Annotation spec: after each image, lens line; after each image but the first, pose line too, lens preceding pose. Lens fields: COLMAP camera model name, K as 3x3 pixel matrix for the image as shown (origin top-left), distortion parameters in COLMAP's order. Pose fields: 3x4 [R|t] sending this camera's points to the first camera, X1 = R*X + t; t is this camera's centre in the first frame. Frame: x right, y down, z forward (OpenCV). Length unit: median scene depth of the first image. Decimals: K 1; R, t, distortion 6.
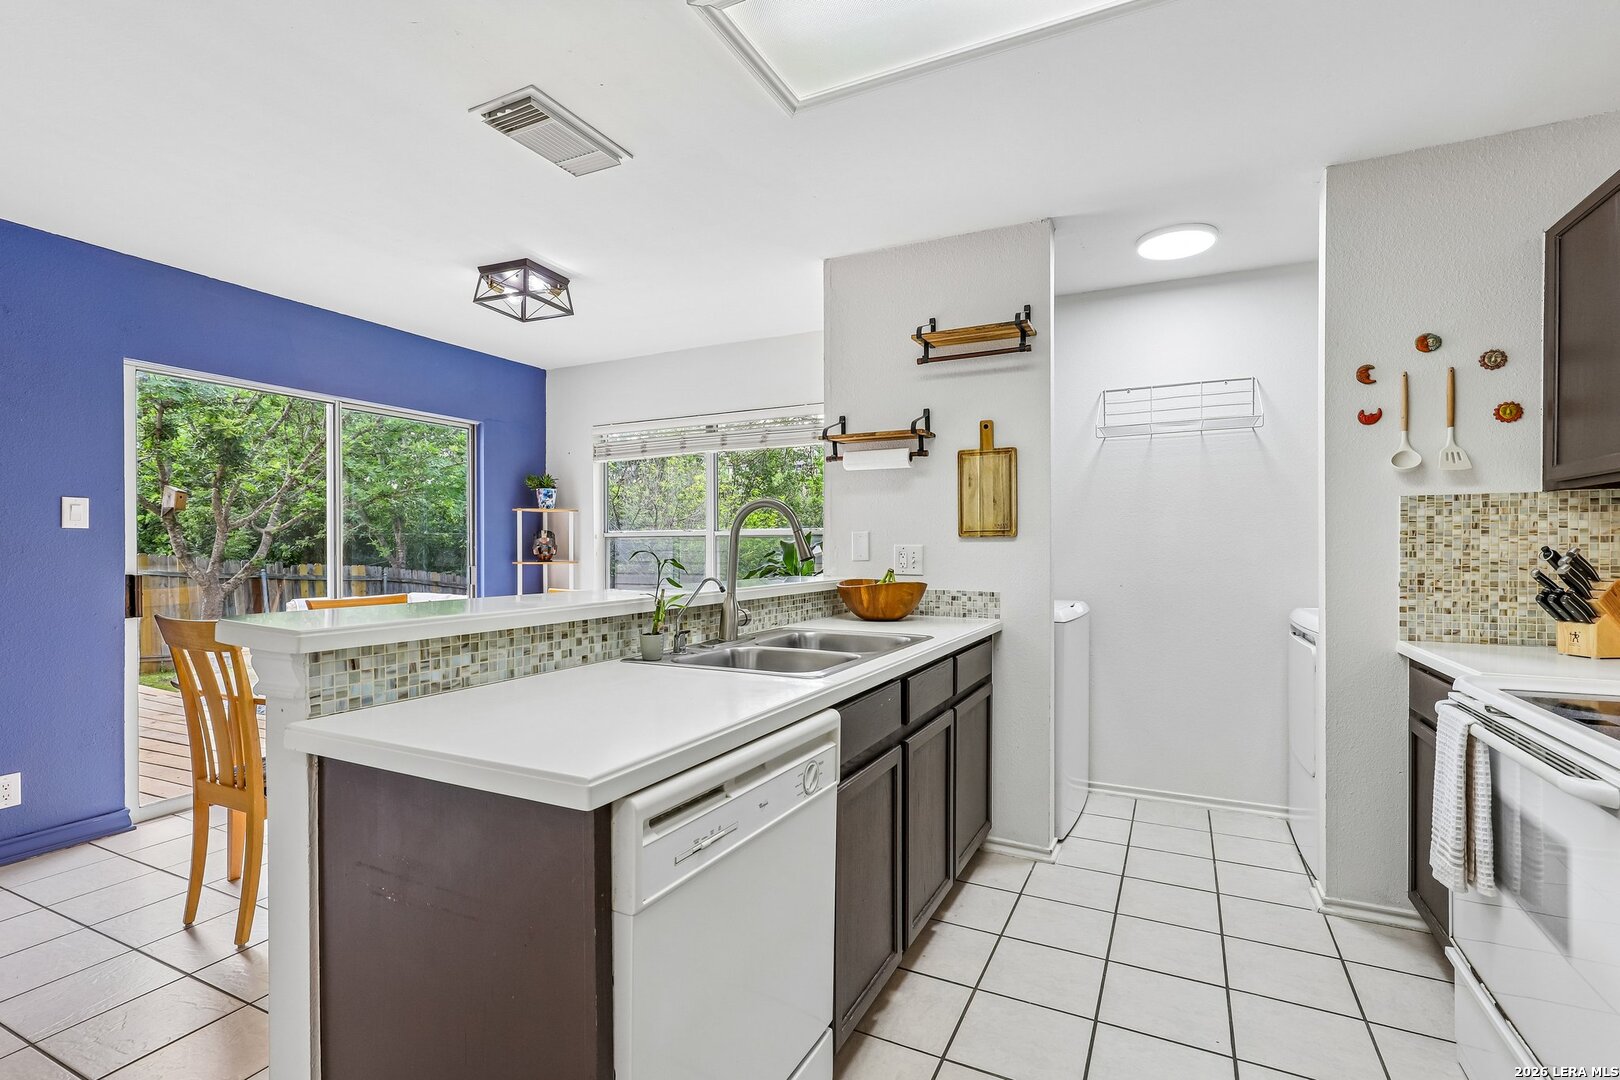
lens RADIAL K [[741.2, 0, 825.5], [0, 741.2, 550.9], [0, 0, 1]] dist [-0.001520, 0.000504]
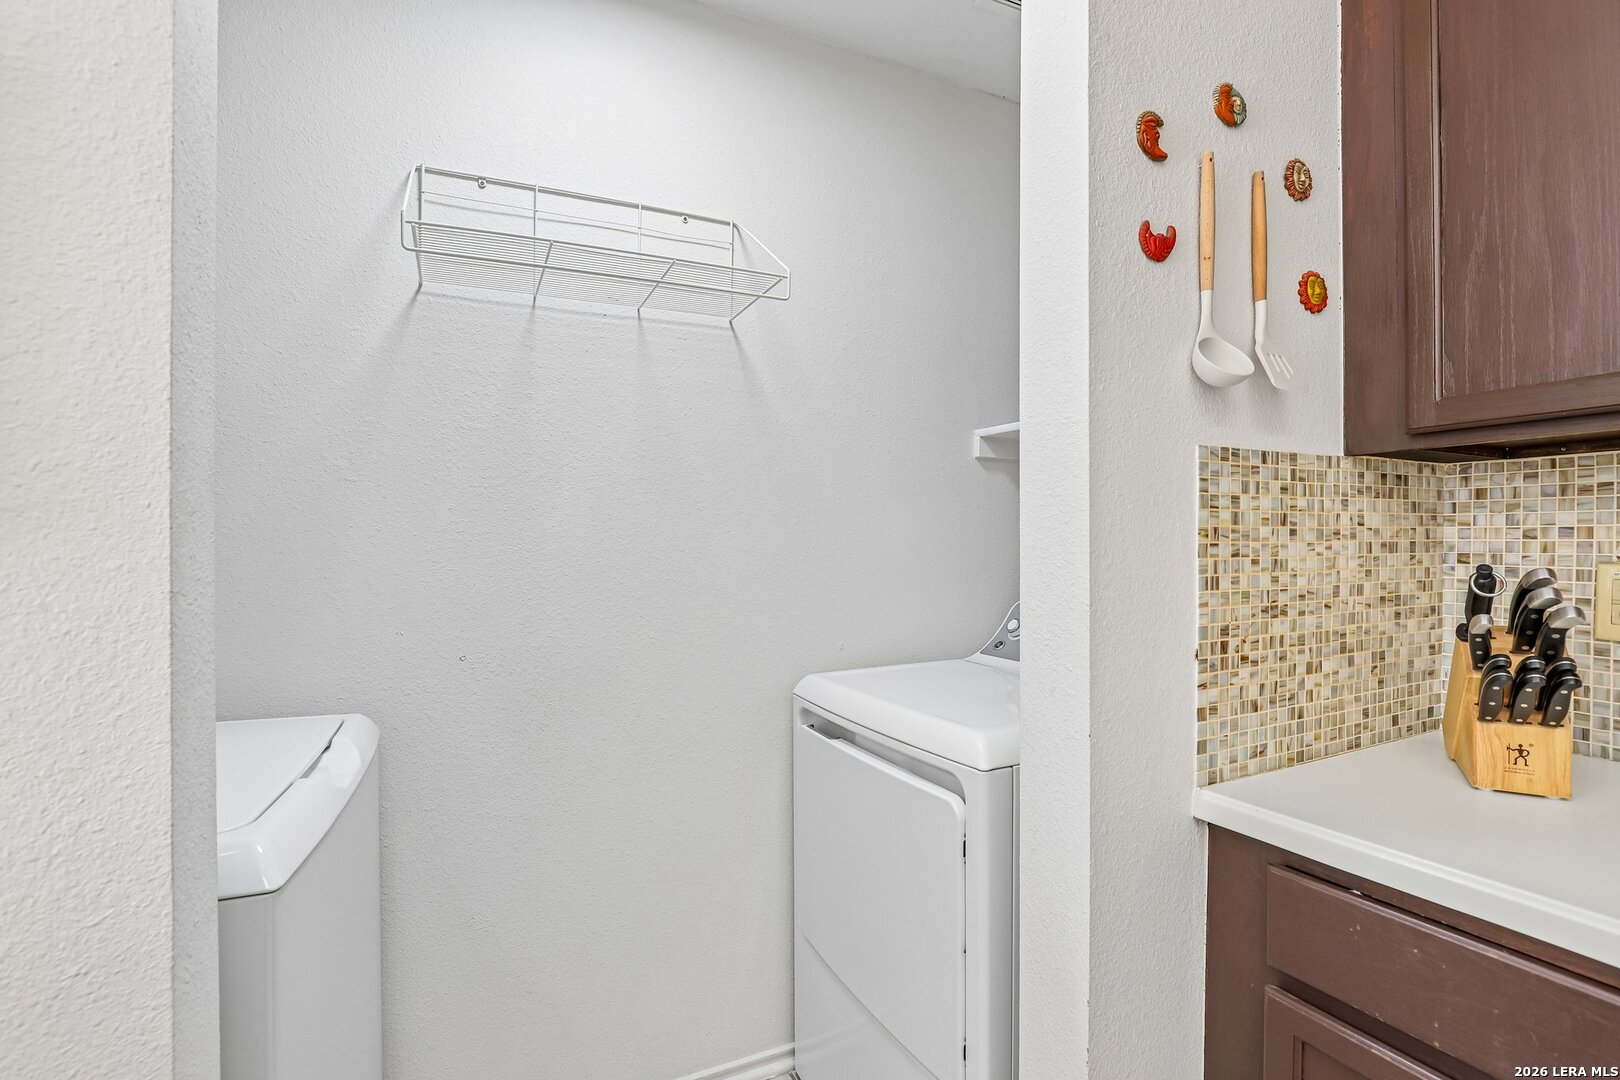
lens RADIAL K [[723.1, 0, 815.8], [0, 723.1, 546.0], [0, 0, 1]] dist [-0.025663, 0.000059]
pose [[0.627432, -0.005002, 0.778655, 0.332552], [0.006775, 0.999977, 0.000965, -0.019150], [-0.778642, 0.004670, 0.627451, 0.939547]]
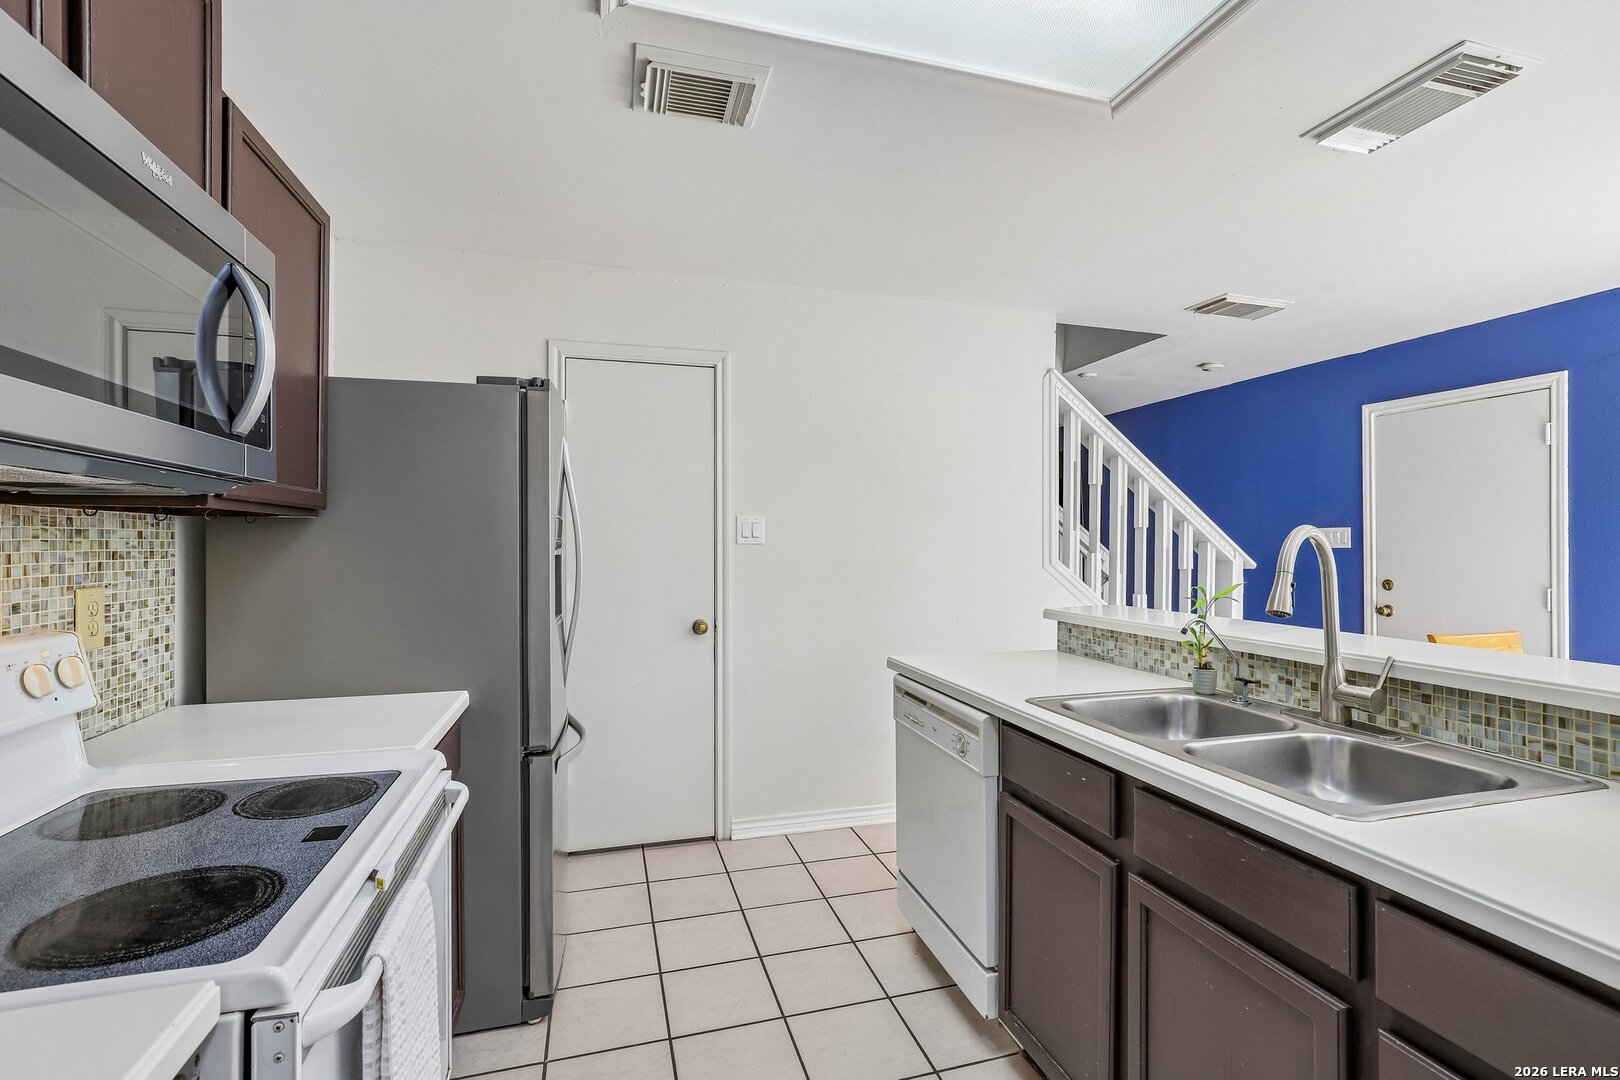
lens RADIAL K [[738.7, 0, 816.4], [0, 738.7, 541.2], [0, 0, 1]] dist [-0.003876, 0.001286]
pose [[-0.740742, -0.004503, -0.671775, 0.690087], [-0.006314, 0.999980, 0.000259, -0.049122], [0.671760, 0.004433, -0.740756, 1.134724]]
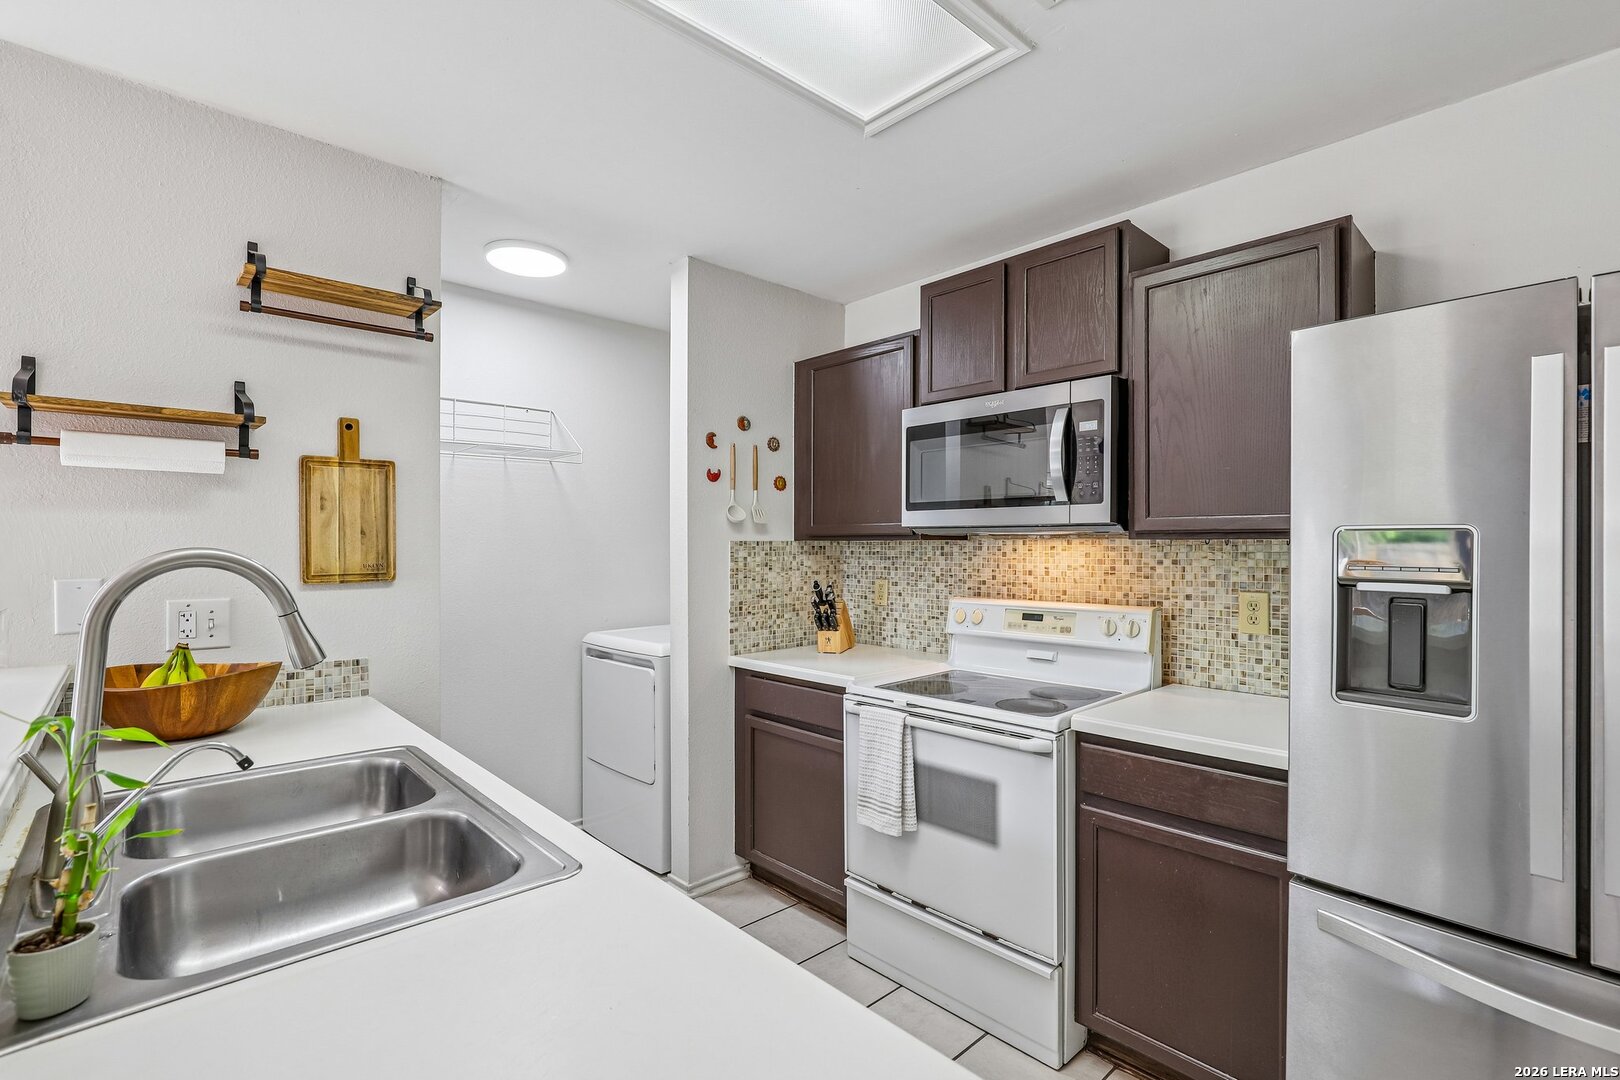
lens RADIAL K [[741.3, 0, 815.3], [0, 741.3, 546.7], [0, 0, 1]] dist [-0.017386, 0.000055]
pose [[0.358785, -0.001027, 0.933420, -0.356004], [0.004827, 0.999988, -0.000756, -0.064483], [-0.933408, 0.004776, 0.358786, 0.425150]]
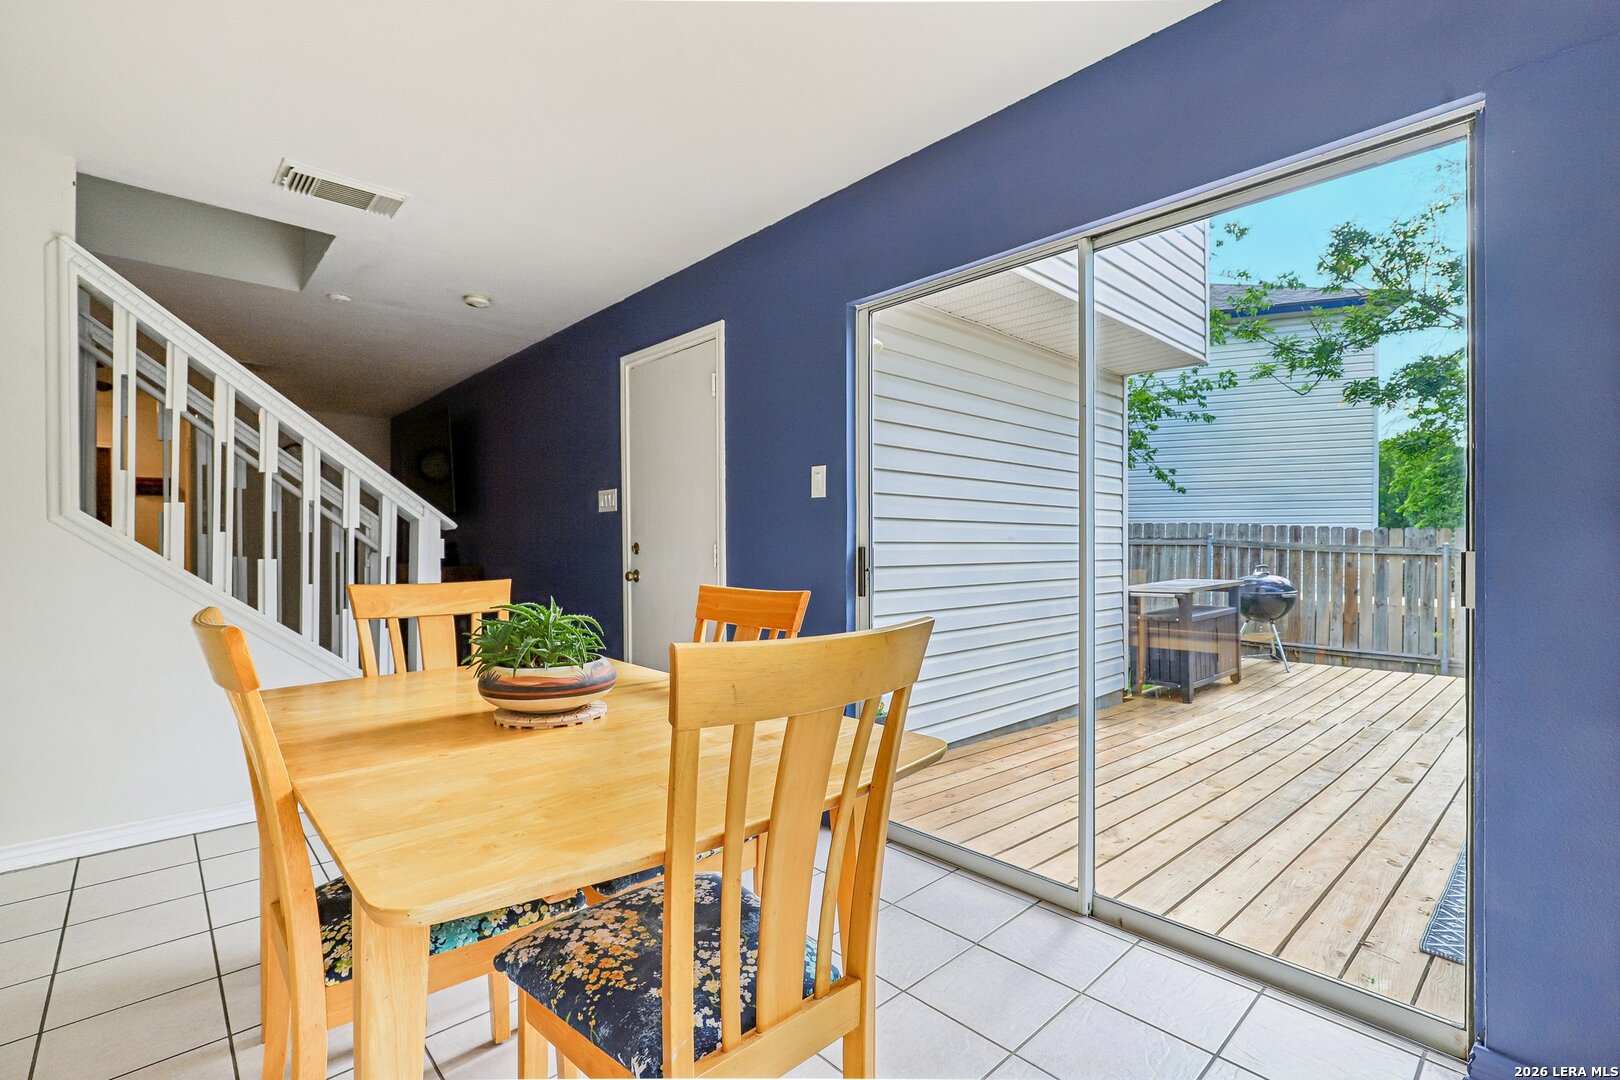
lens RADIAL K [[736.7, 0, 820.6], [0, 736.7, 551.0], [0, 0, 1]] dist [-0.011840, 0.000954]
pose [[-0.361502, 0.007602, -0.932340, -0.152071], [-0.001475, 0.999961, 0.008725, 0.039608], [0.932370, 0.004530, -0.361477, 1.753900]]
